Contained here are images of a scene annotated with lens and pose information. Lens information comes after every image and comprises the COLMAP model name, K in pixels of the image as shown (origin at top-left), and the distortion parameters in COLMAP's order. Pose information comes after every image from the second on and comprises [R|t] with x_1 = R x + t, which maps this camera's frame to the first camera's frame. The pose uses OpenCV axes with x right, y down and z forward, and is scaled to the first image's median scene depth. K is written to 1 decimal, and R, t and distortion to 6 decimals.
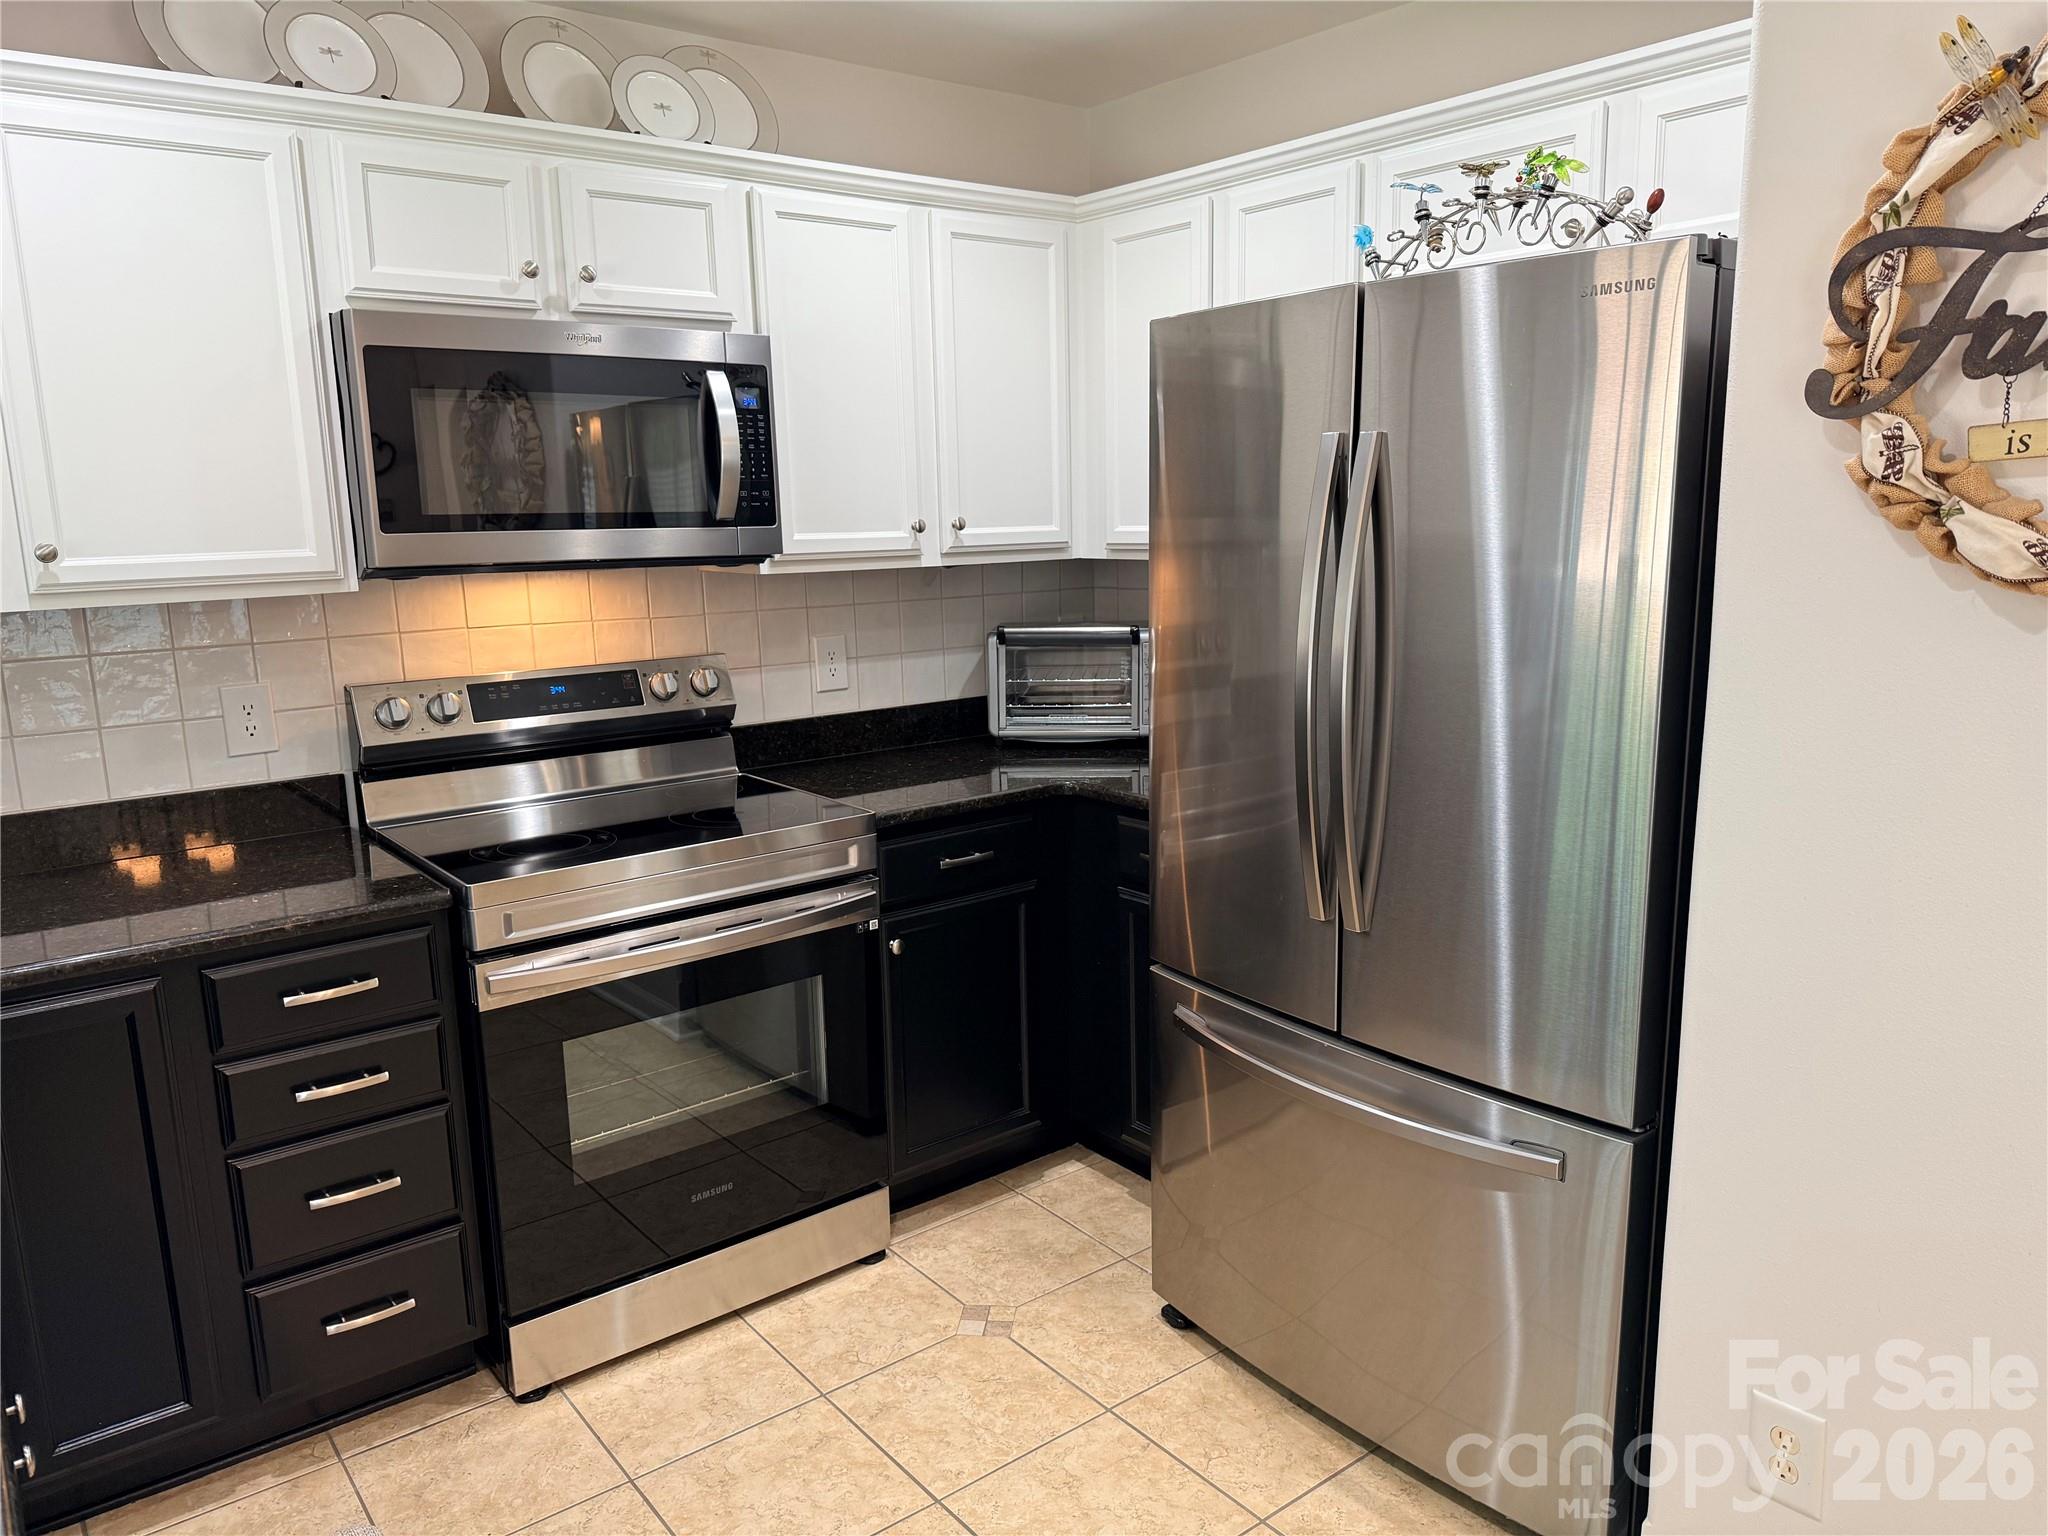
lens RADIAL K [[1450.6, 0, 1046.3], [0, 1450.6, 786.7], [0, 0, 1]] dist [0.067279, -0.092570]
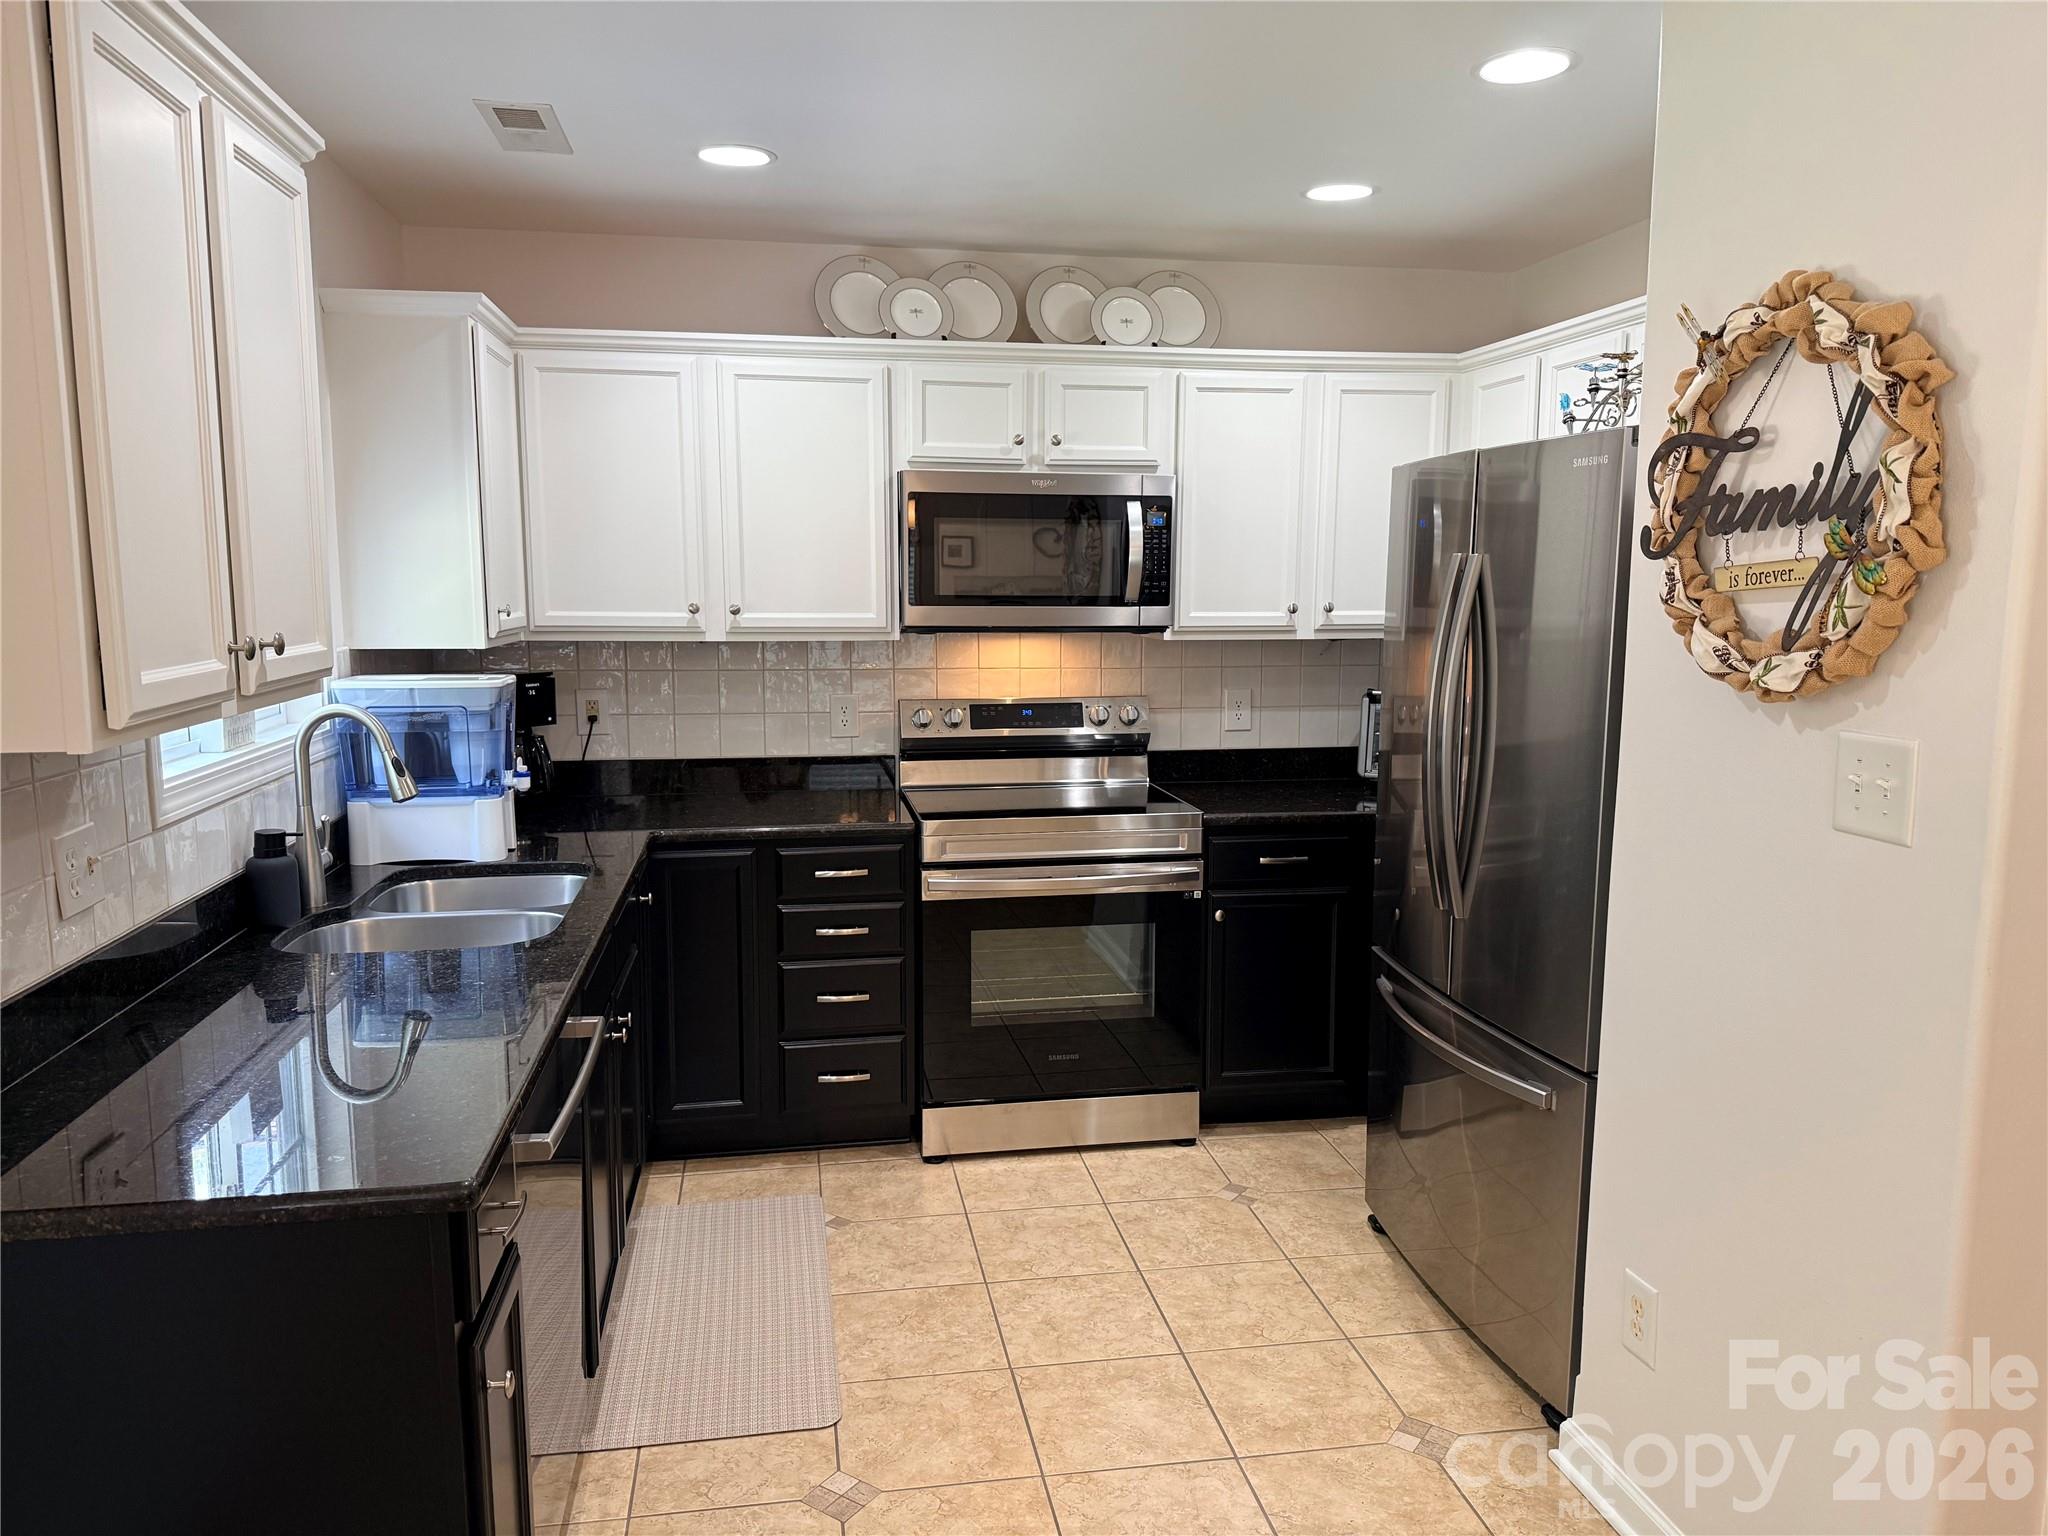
lens RADIAL K [[1450.6, 0, 1032.9], [0, 1450.6, 776.3], [0, 0, 1]] dist [0.067279, -0.092570]
pose [[0.879791, 0.086708, -0.467386, 0.417650], [-0.112440, 0.993281, -0.027384, 0.043472], [0.461871, 0.076645, 0.883629, -0.332601]]
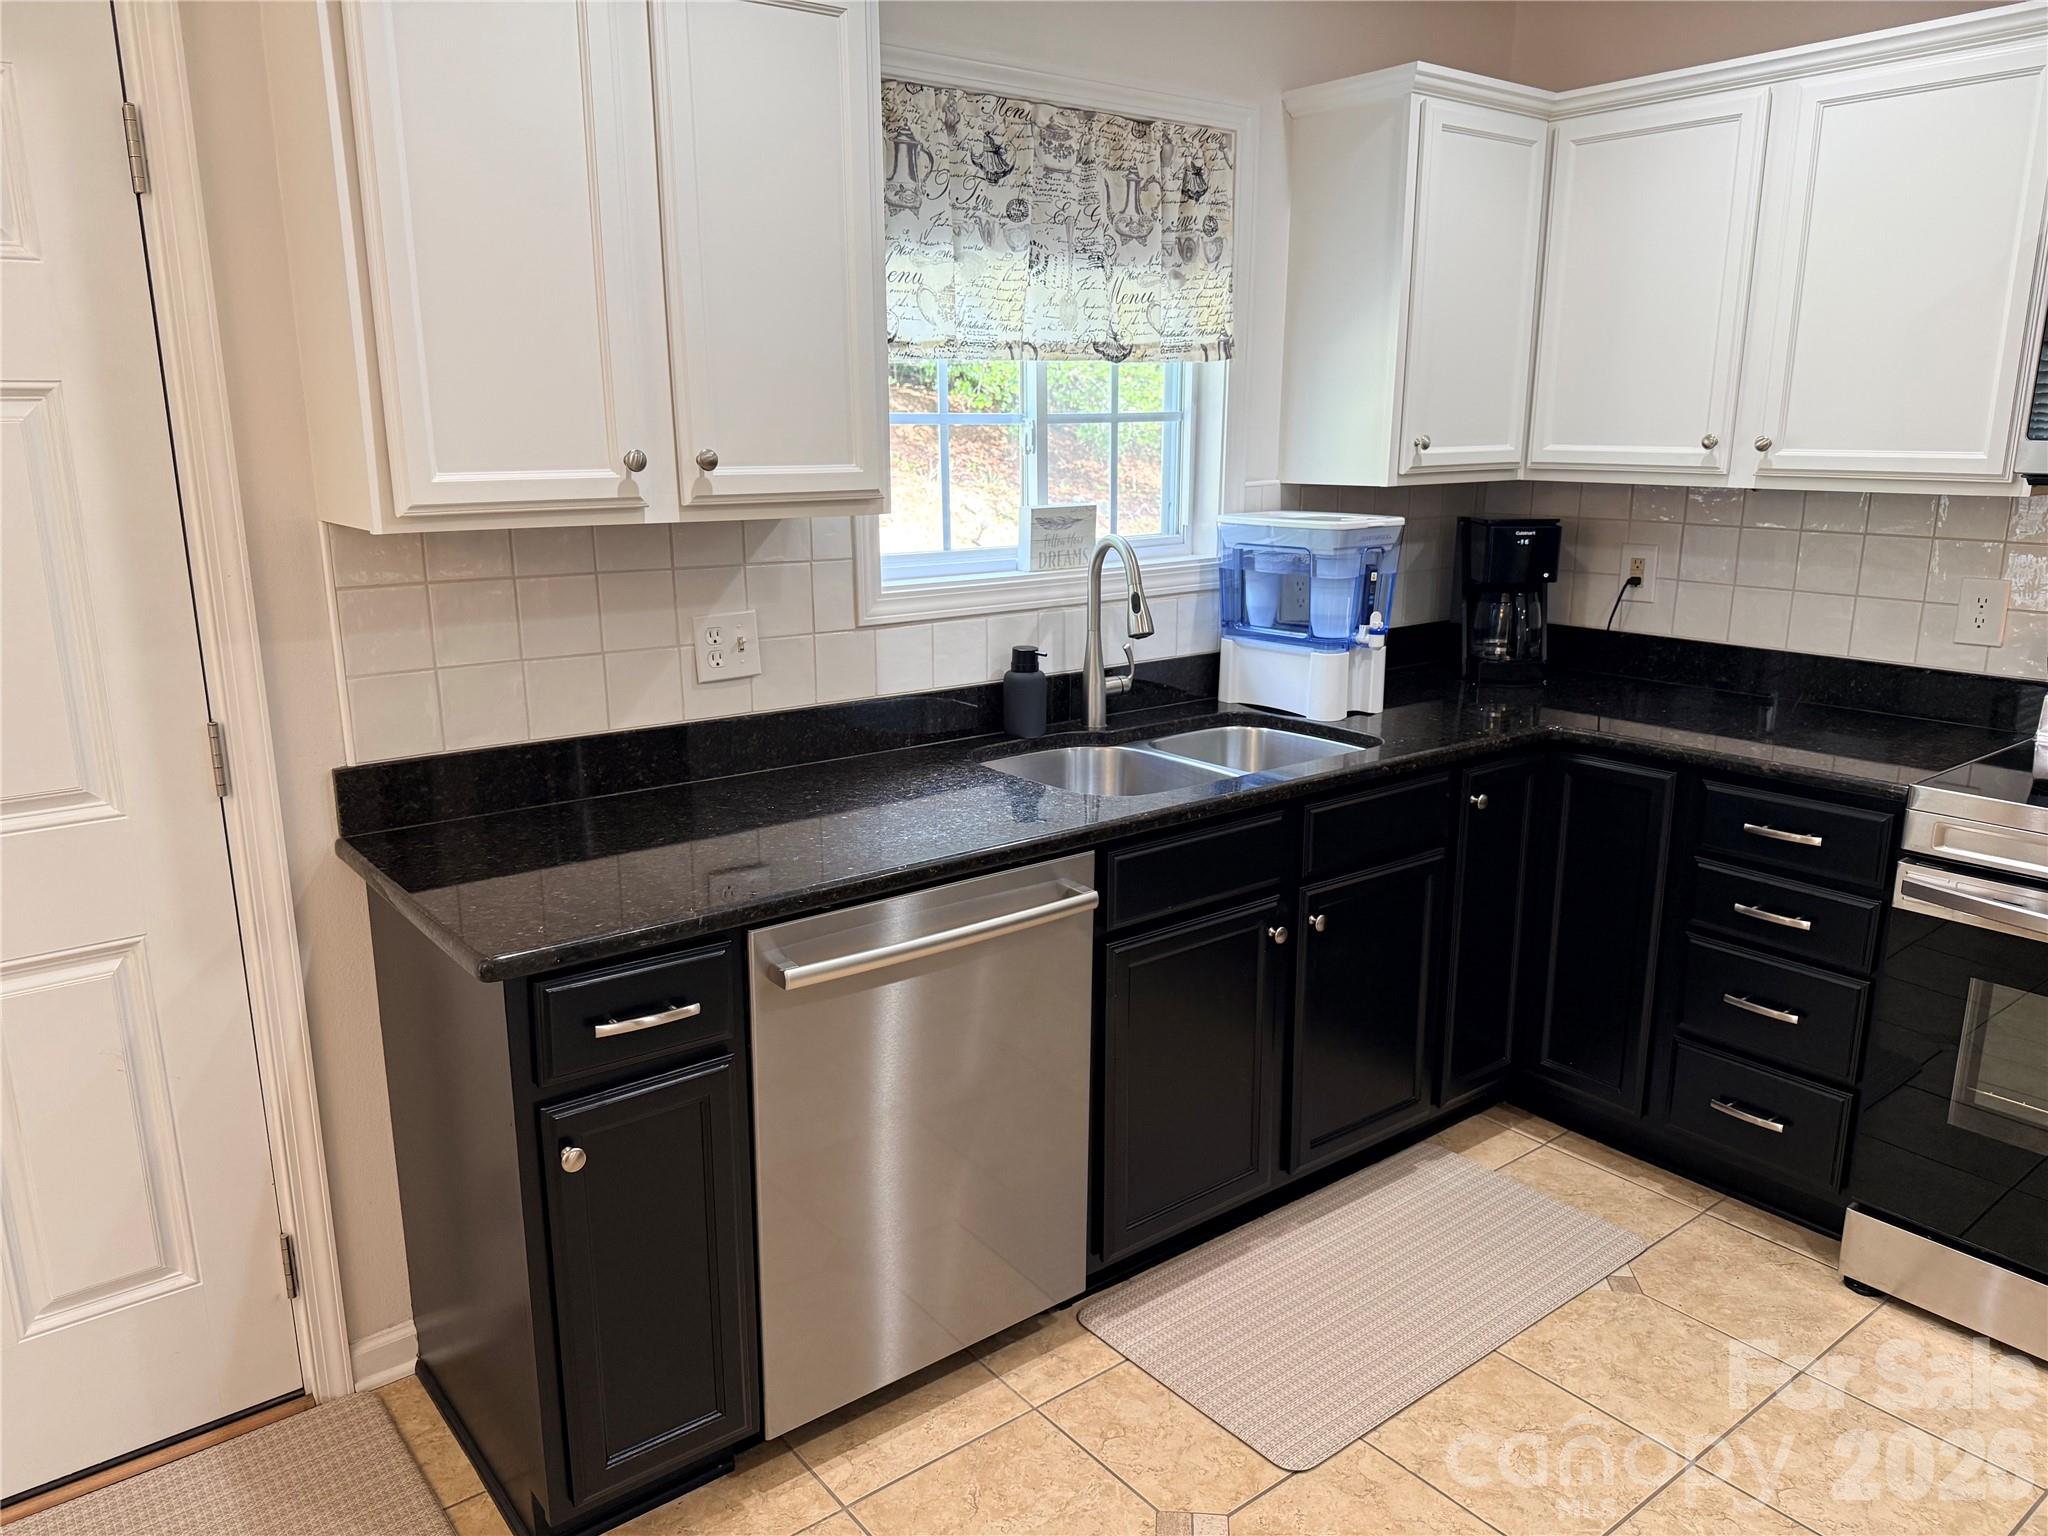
lens RADIAL K [[1450.6, 0, 1010.8], [0, 1450.6, 776.4], [0, 0, 1]] dist [0.067279, -0.092570]
pose [[-0.020977, 0.257931, -0.965936, 0.560225], [-0.189471, 0.947614, 0.257153, -0.076614], [0.981662, 0.188411, 0.028992, 0.314656]]
